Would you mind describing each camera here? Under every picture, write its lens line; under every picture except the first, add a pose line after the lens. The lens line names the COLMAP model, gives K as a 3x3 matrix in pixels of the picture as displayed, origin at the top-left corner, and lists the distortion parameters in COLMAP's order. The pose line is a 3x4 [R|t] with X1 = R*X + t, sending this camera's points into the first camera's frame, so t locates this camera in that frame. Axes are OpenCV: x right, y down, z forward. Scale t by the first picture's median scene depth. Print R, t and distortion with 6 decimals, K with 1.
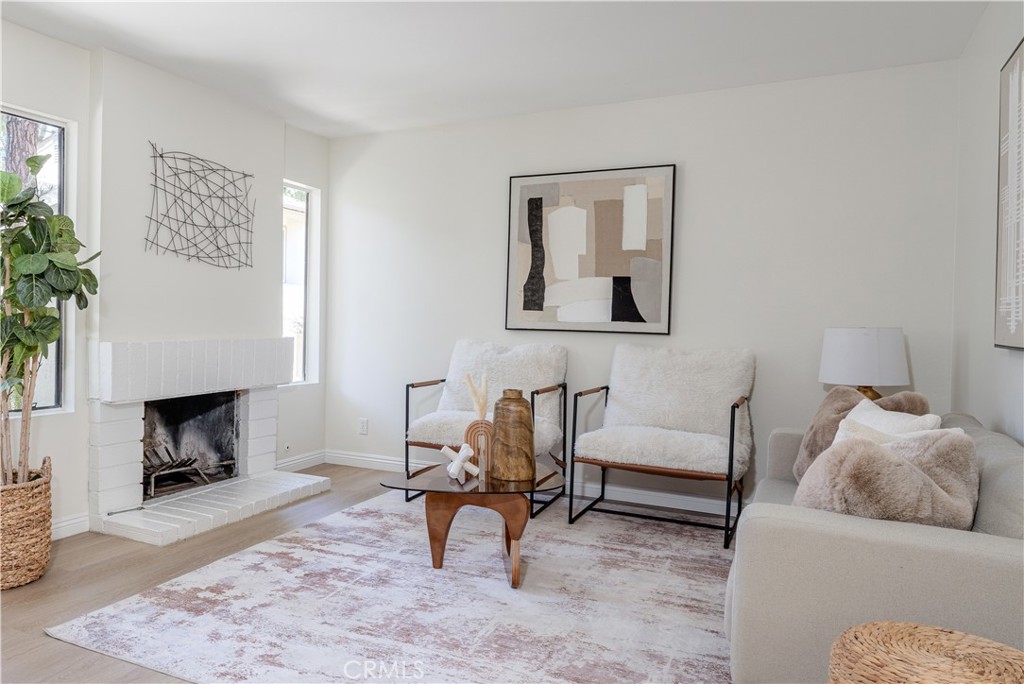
lens RADIAL K [[667.5, 0, 512.0], [0, 667.5, 342.0], [0, 0, 1]] dist [0.002916, 0.001610]
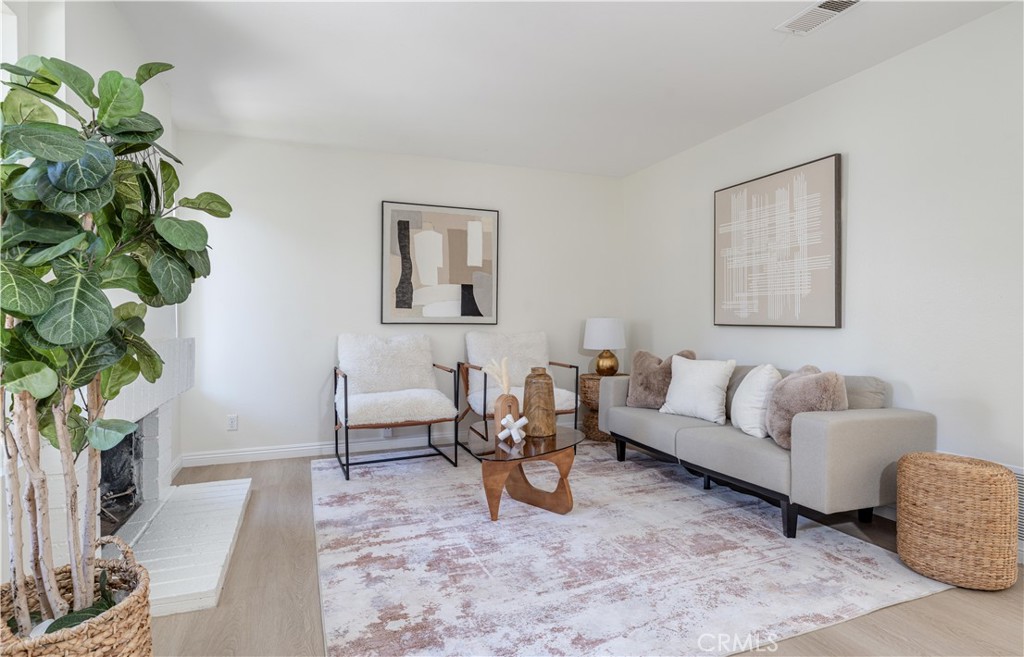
lens RADIAL K [[432.0, 0, 538.7], [0, 432.0, 330.3], [0, 0, 1]] dist [0.002875, 0.000166]
pose [[0.746100, -0.034888, 0.664919, -0.471288], [0.034063, 0.999319, 0.014211, -0.011931], [-0.664962, 0.012047, 0.746780, 0.299859]]
